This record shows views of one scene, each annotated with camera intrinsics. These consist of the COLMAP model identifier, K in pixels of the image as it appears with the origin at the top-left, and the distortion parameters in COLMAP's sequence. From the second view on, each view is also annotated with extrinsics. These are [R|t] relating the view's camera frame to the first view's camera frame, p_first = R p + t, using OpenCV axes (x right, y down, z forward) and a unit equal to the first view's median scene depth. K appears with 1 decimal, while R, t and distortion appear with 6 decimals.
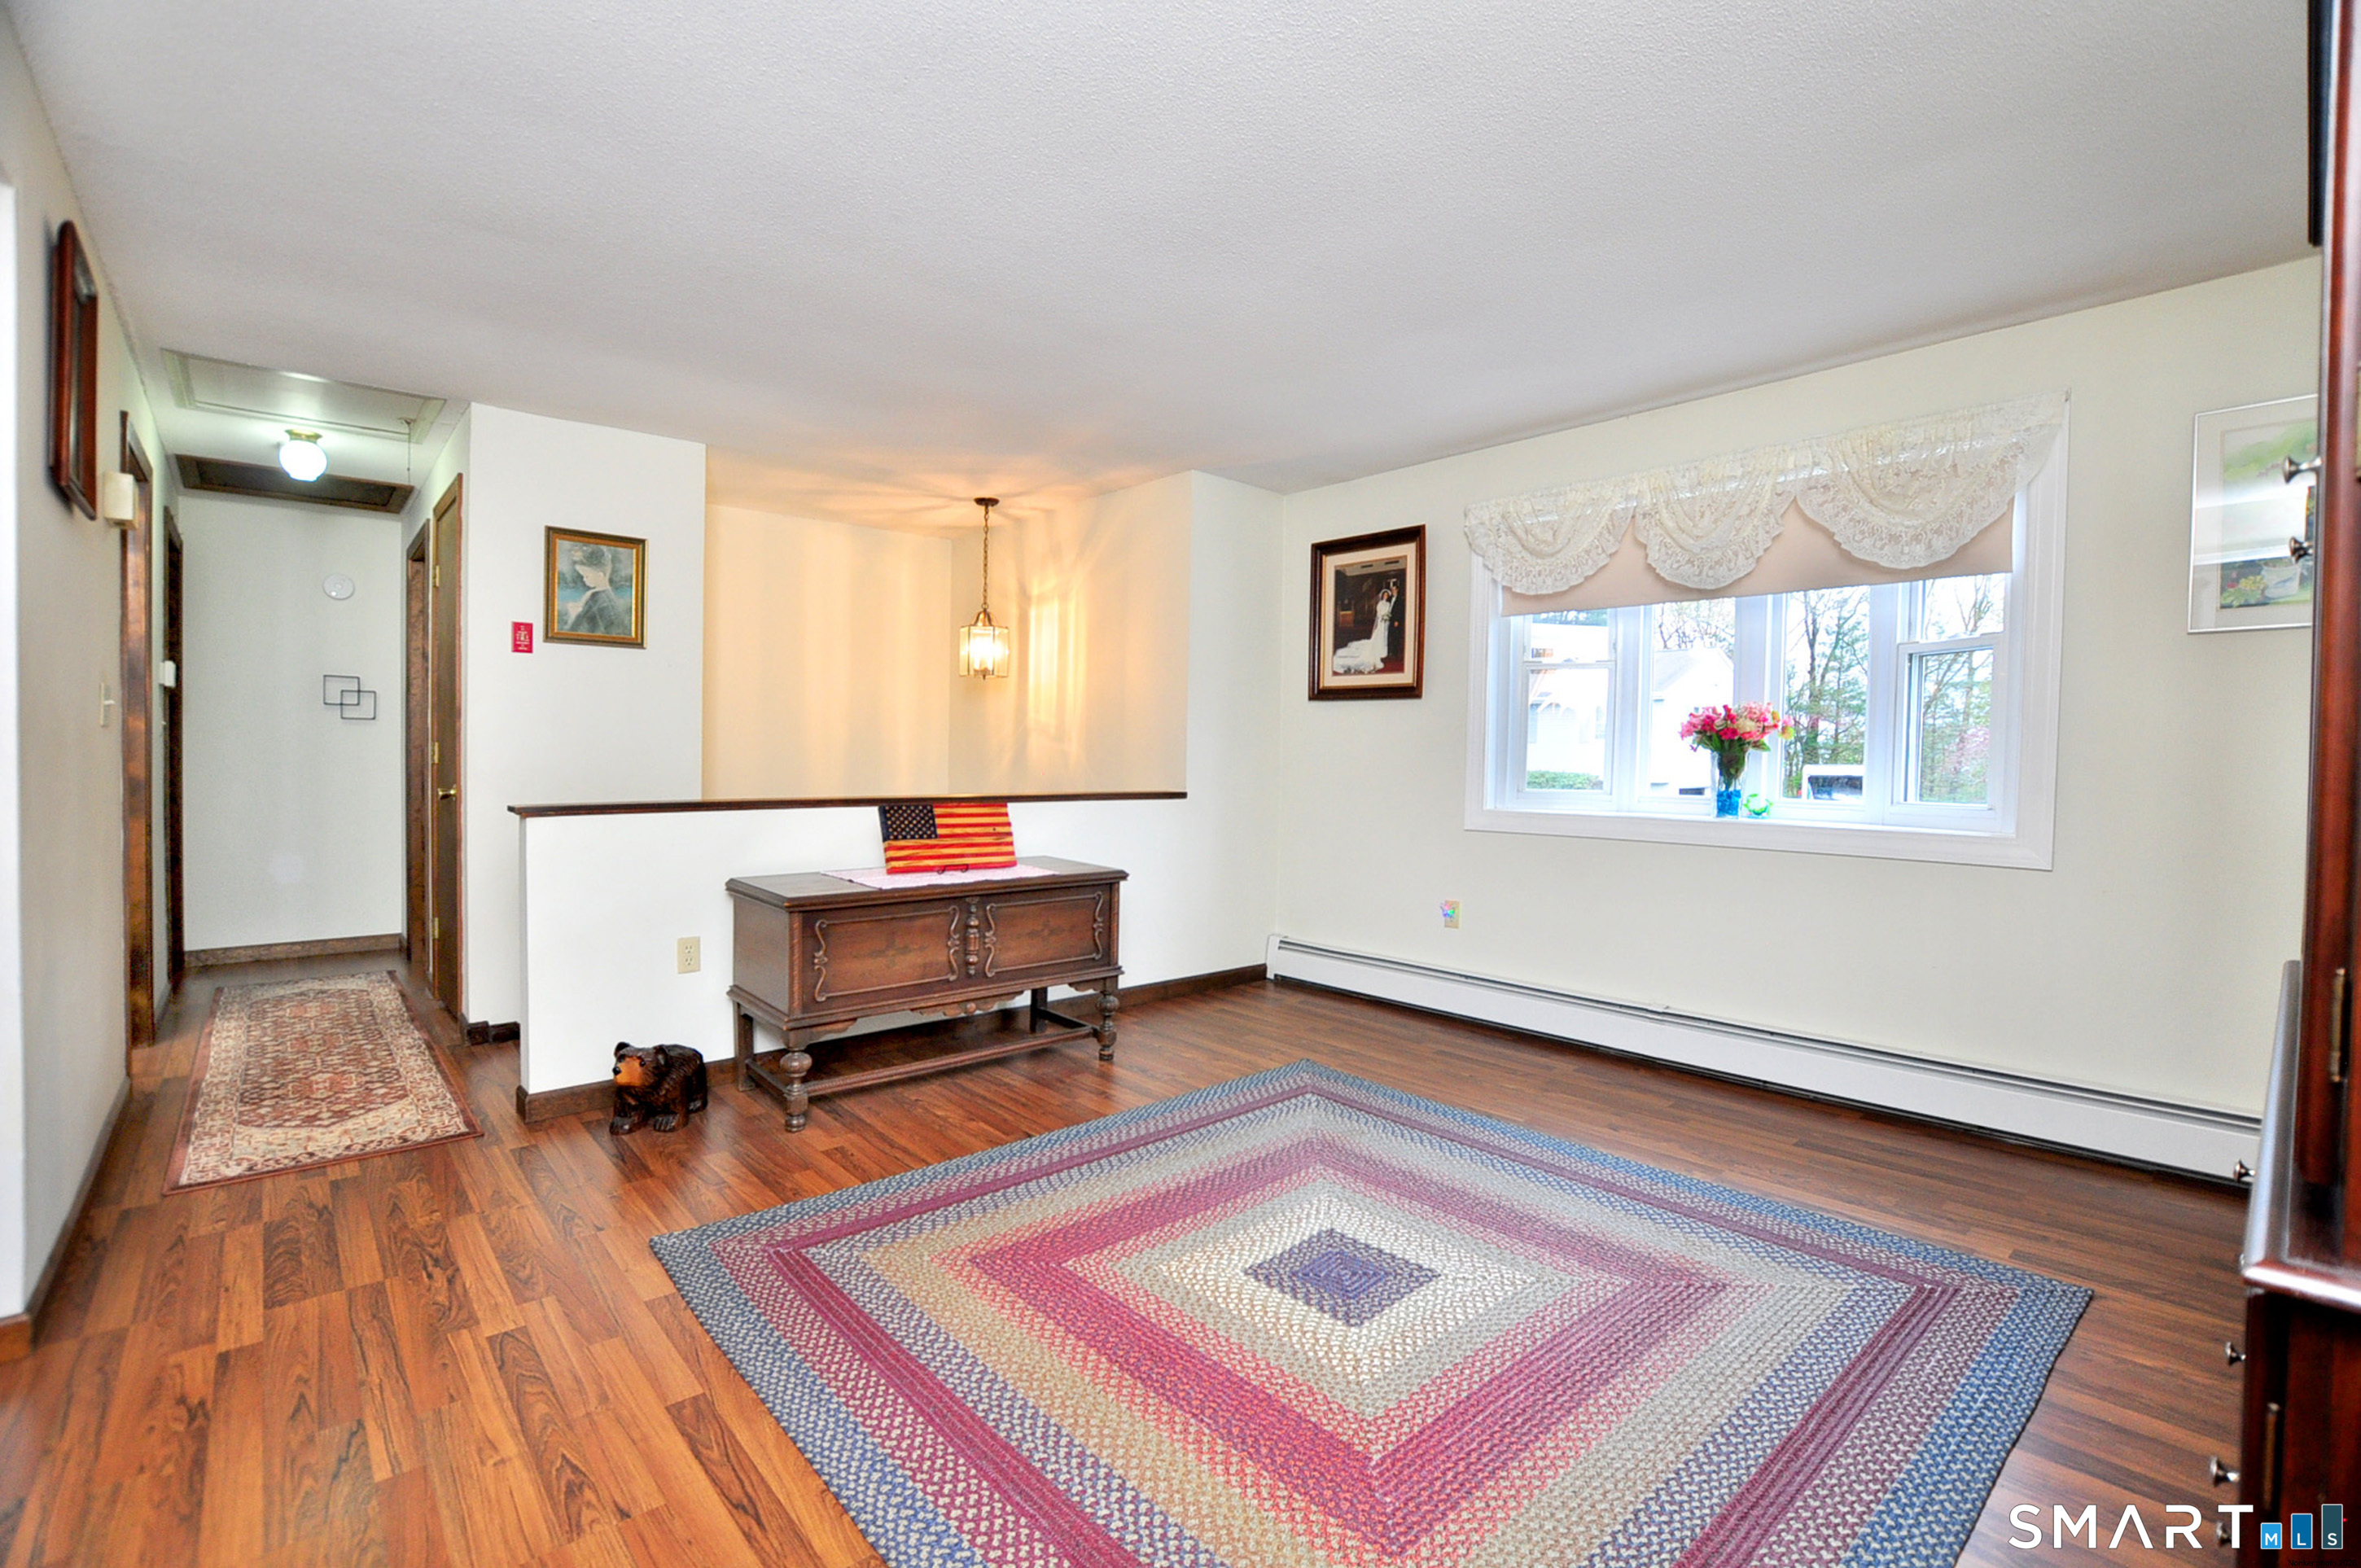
lens RADIAL K [[1058.5, 0, 1205.5], [0, 1058.5, 784.1], [0, 0, 1]] dist [-0.046574, 0.007577]
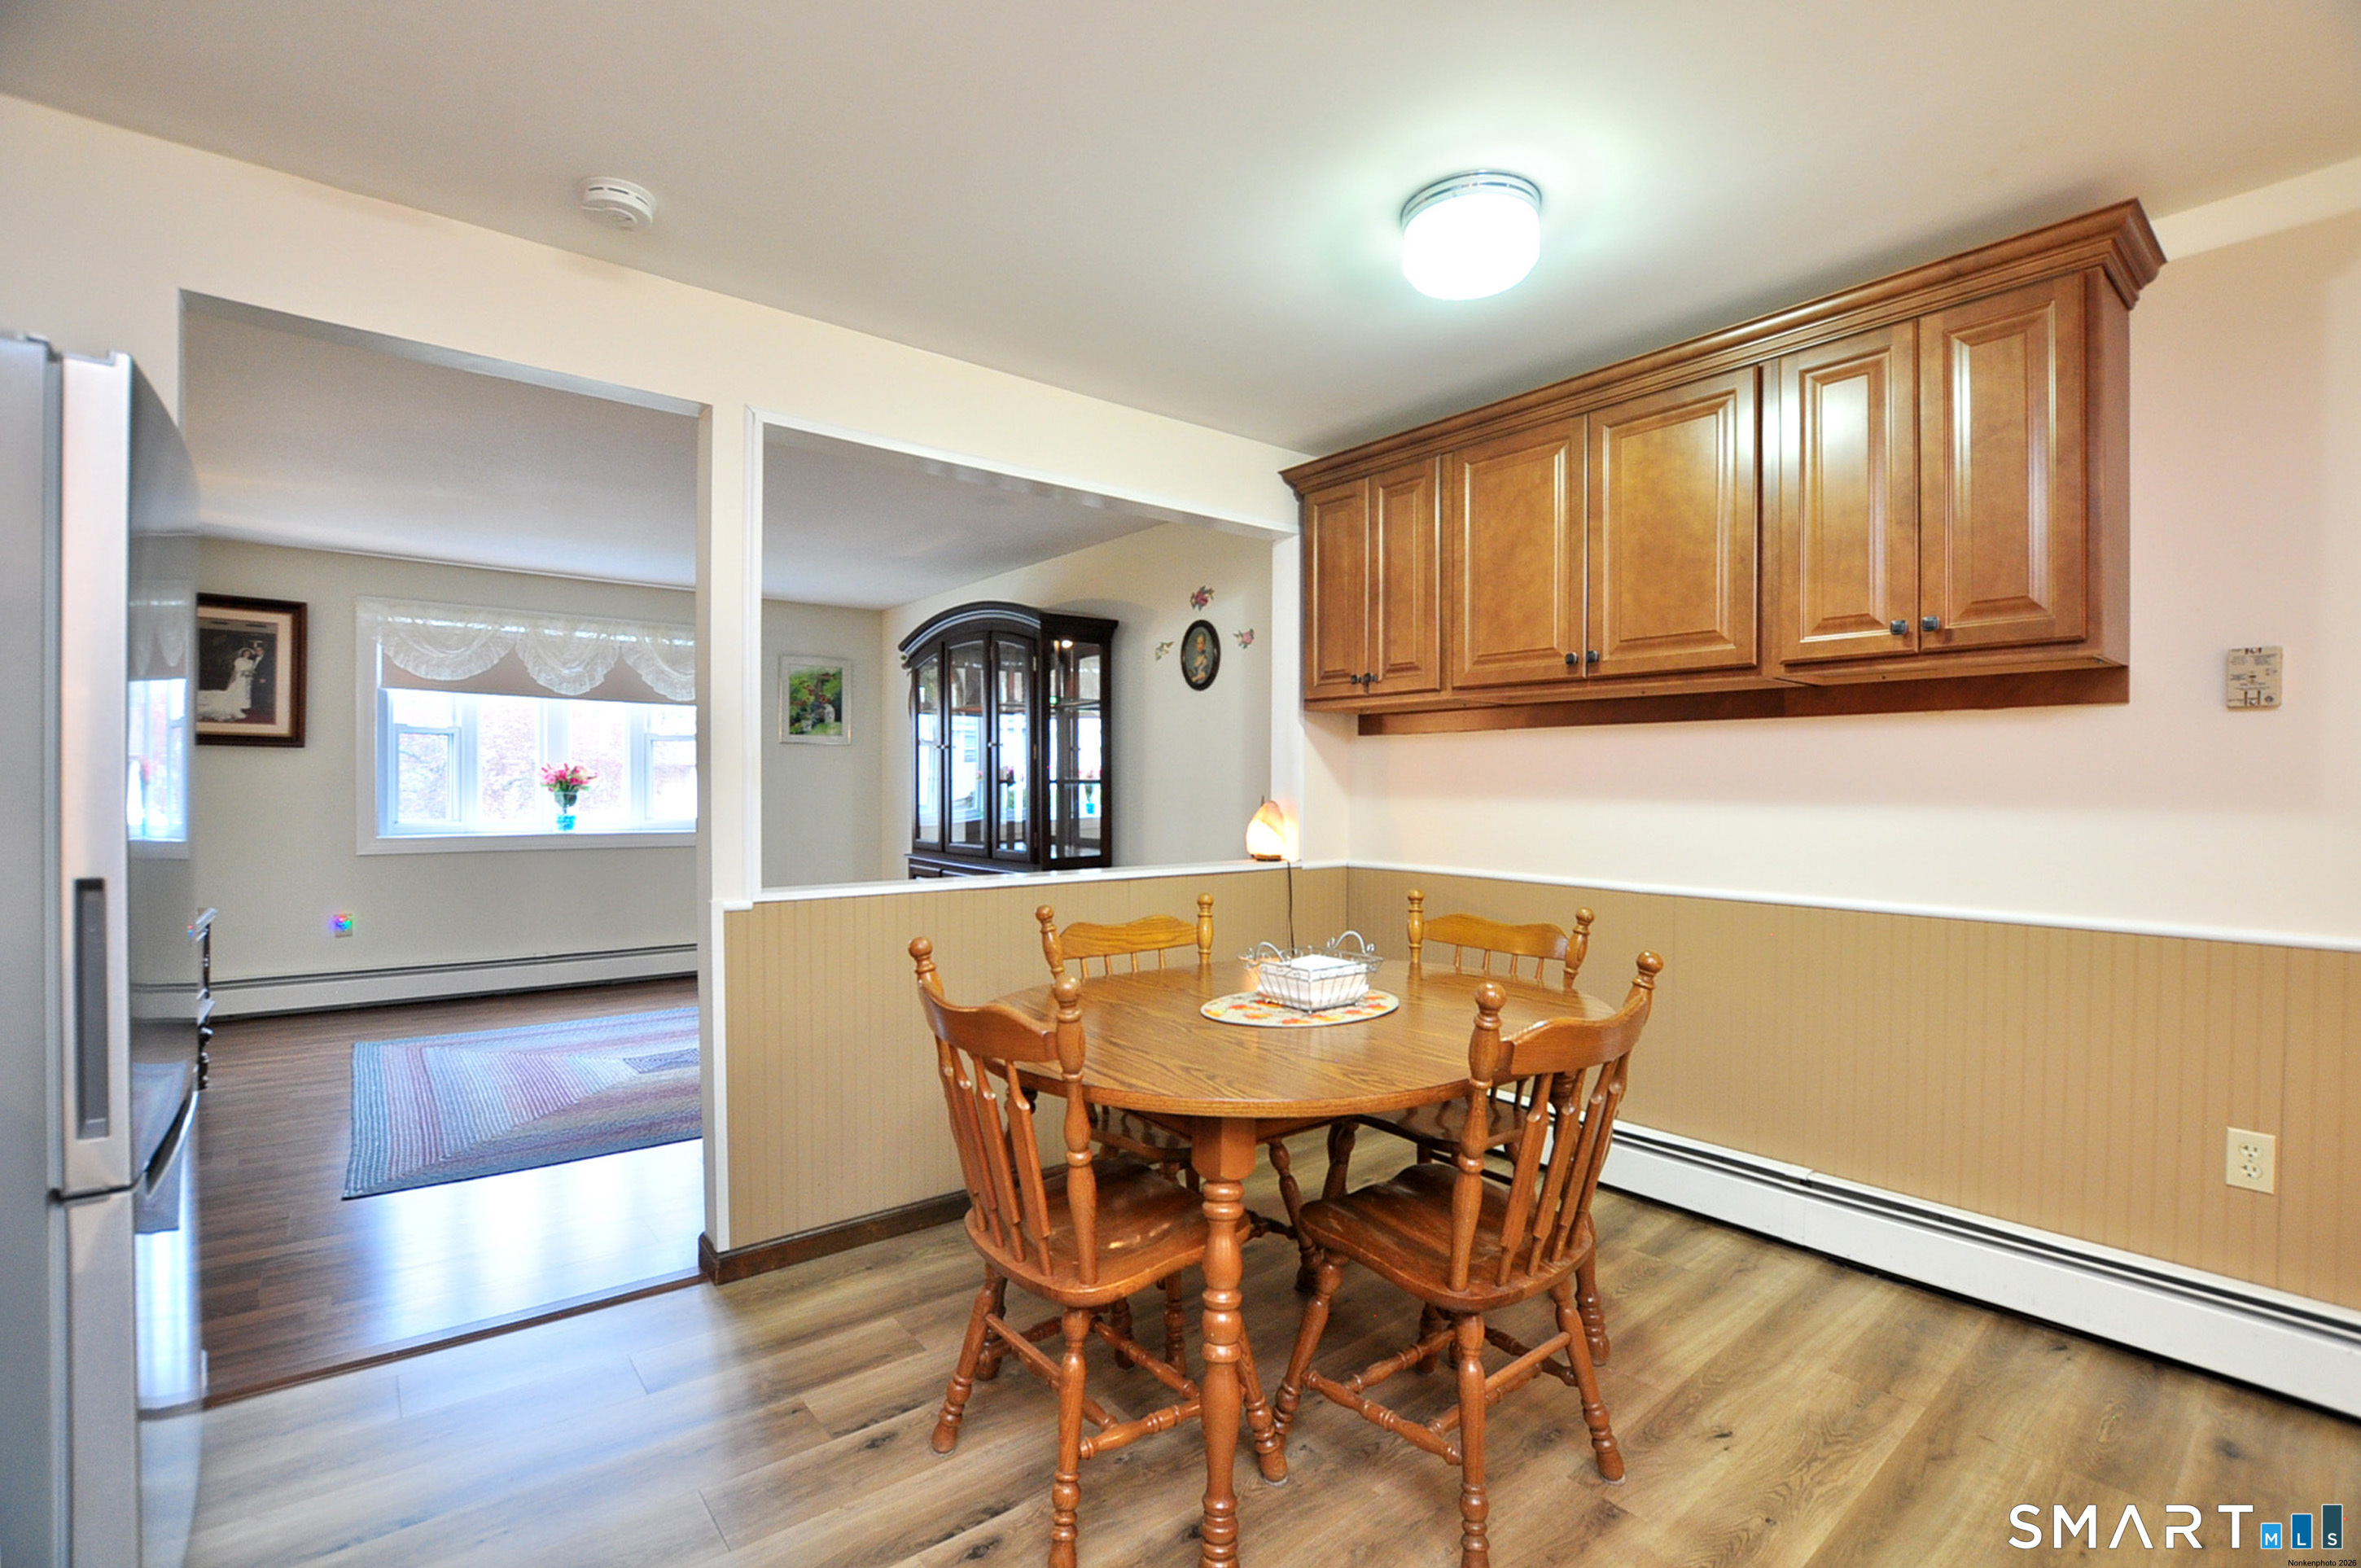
lens RADIAL K [[1036.5, 0, 1171.9], [0, 1036.5, 788.5], [0, 0, 1]] dist [-0.037439, 0.007469]
pose [[0.062032, -0.013823, 0.997978, -1.220815], [0.019887, 0.999723, 0.012611, -0.042252], [-0.997876, 0.019065, 0.062290, -0.067382]]
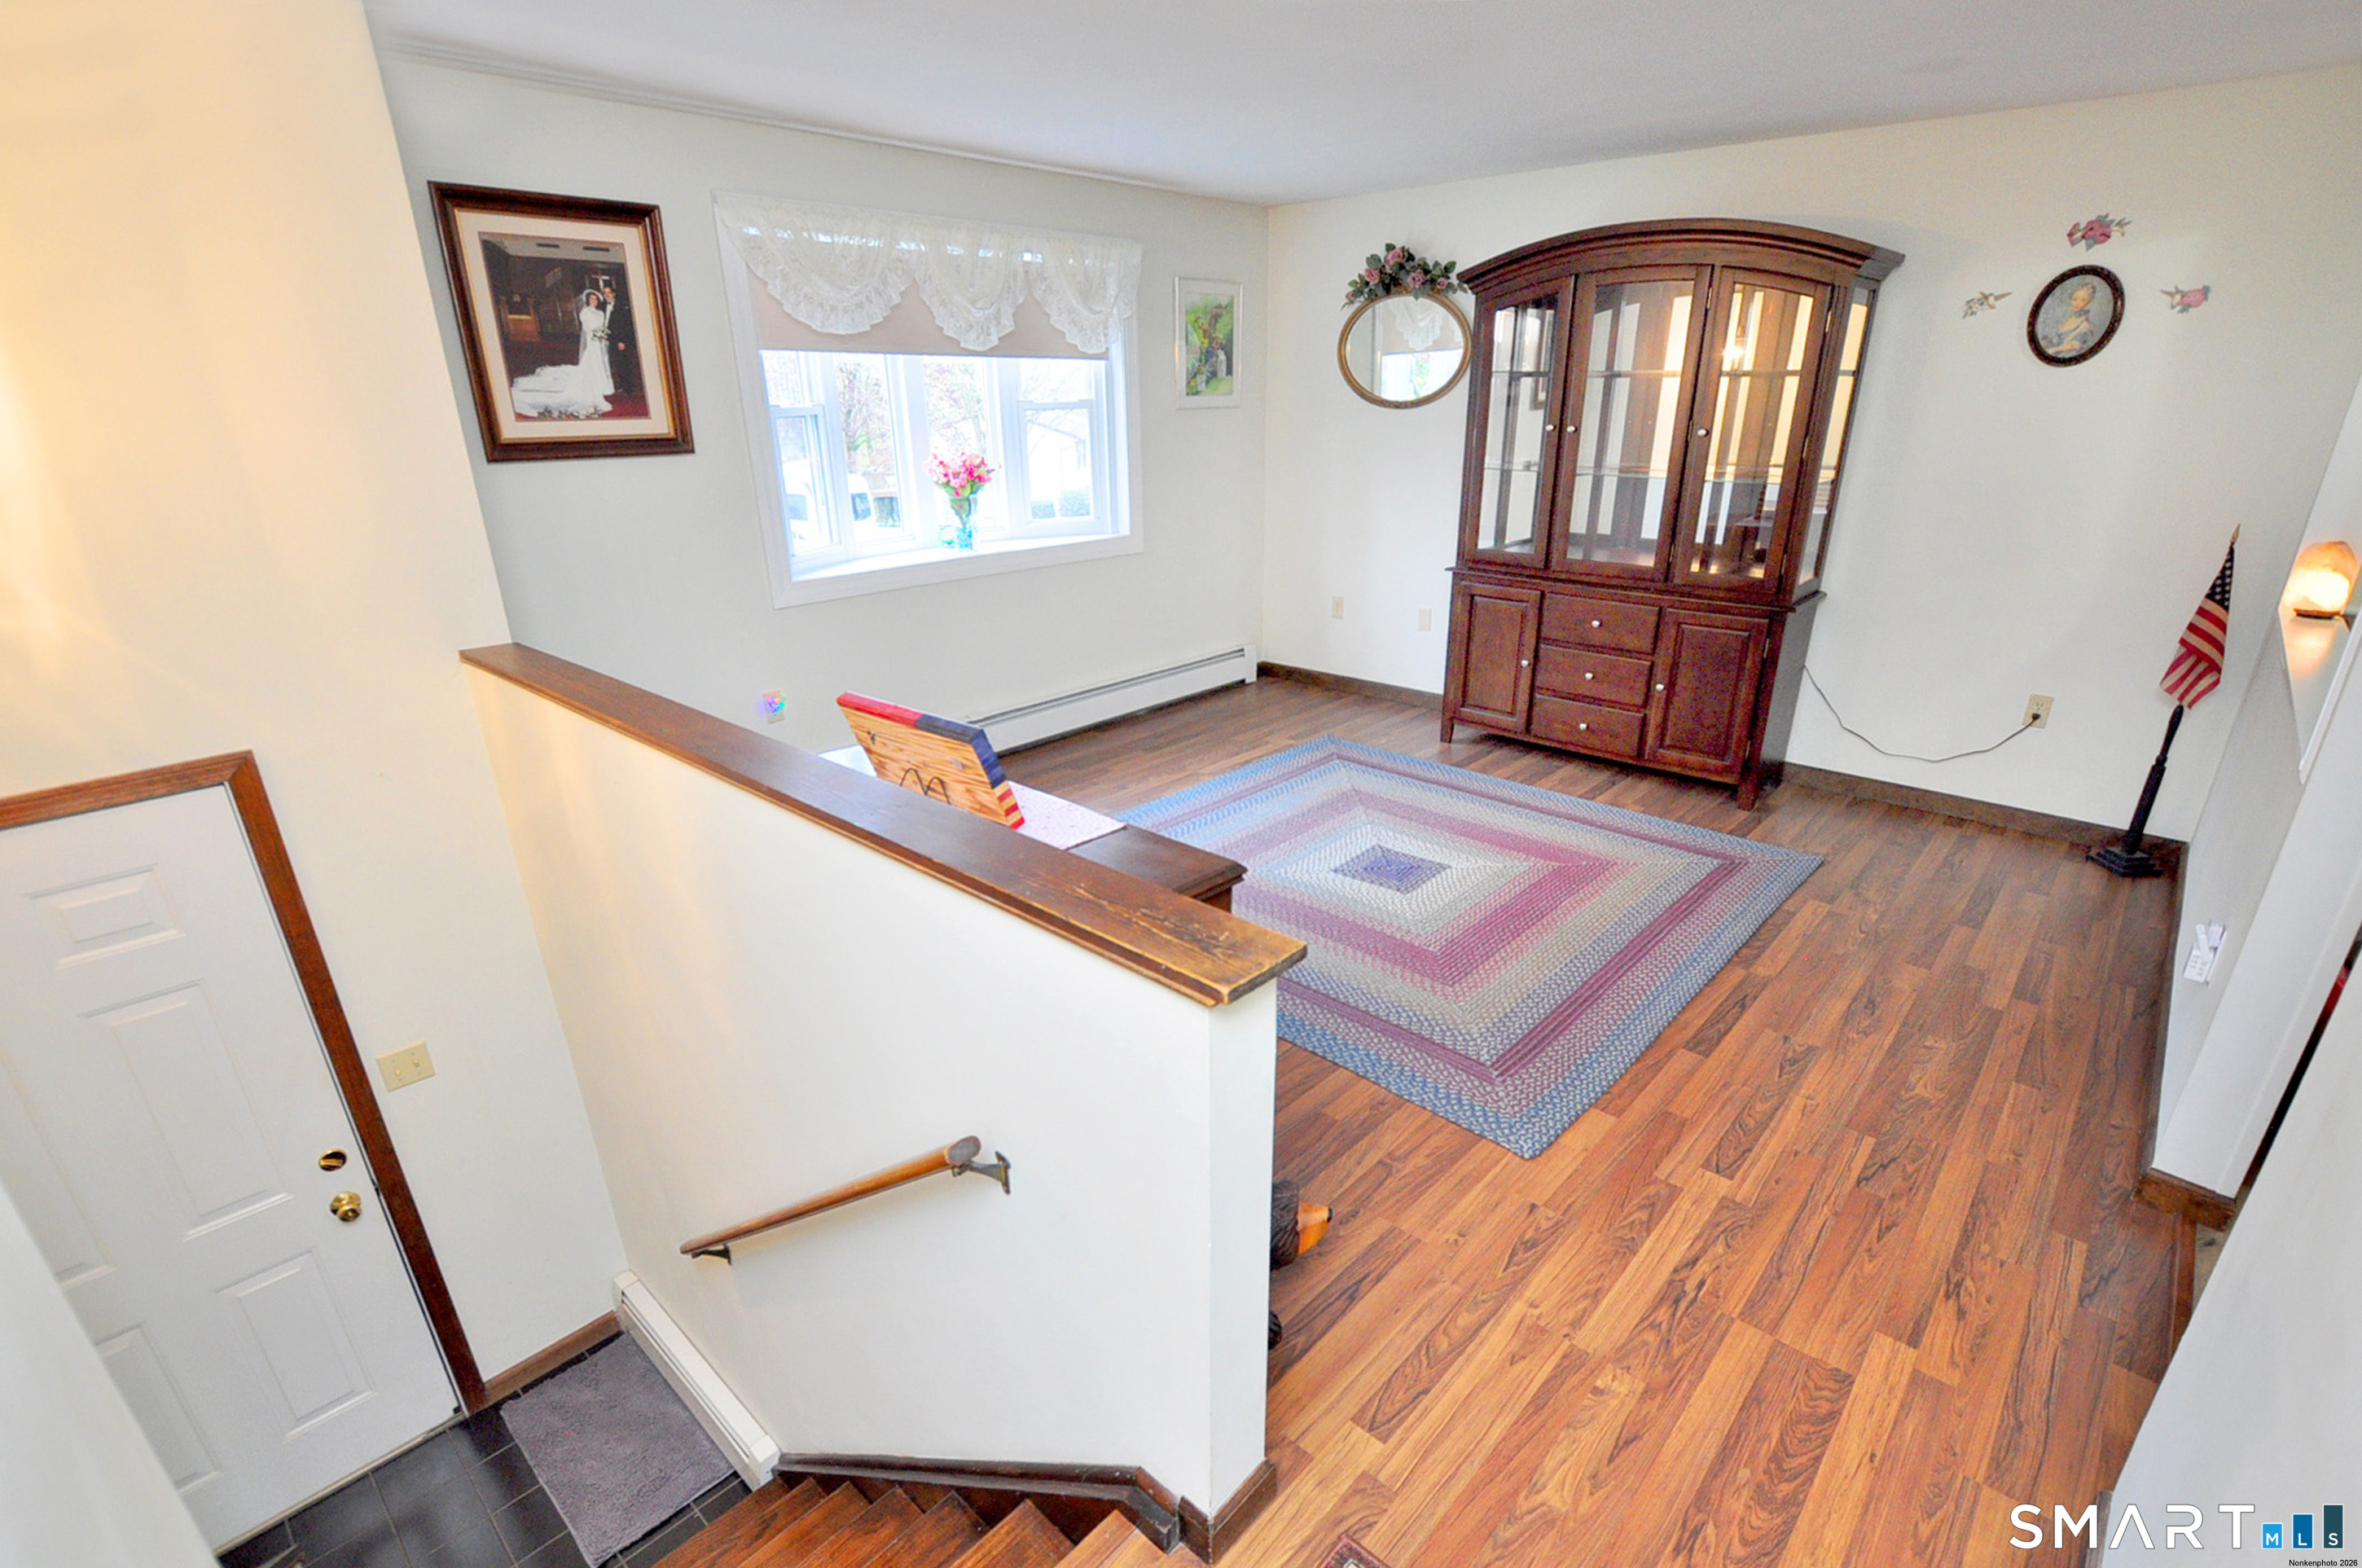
lens RADIAL K [[1083.0, 0, 1212.3], [0, 1083.0, 849.0], [0, 0, 1]] dist [-0.028275, 0.000716]
pose [[-0.101851, -0.394412, 0.913272, -0.943920], [0.034239, 0.916112, 0.399457, -0.164289], [-0.994210, 0.071954, -0.079802, 0.981593]]
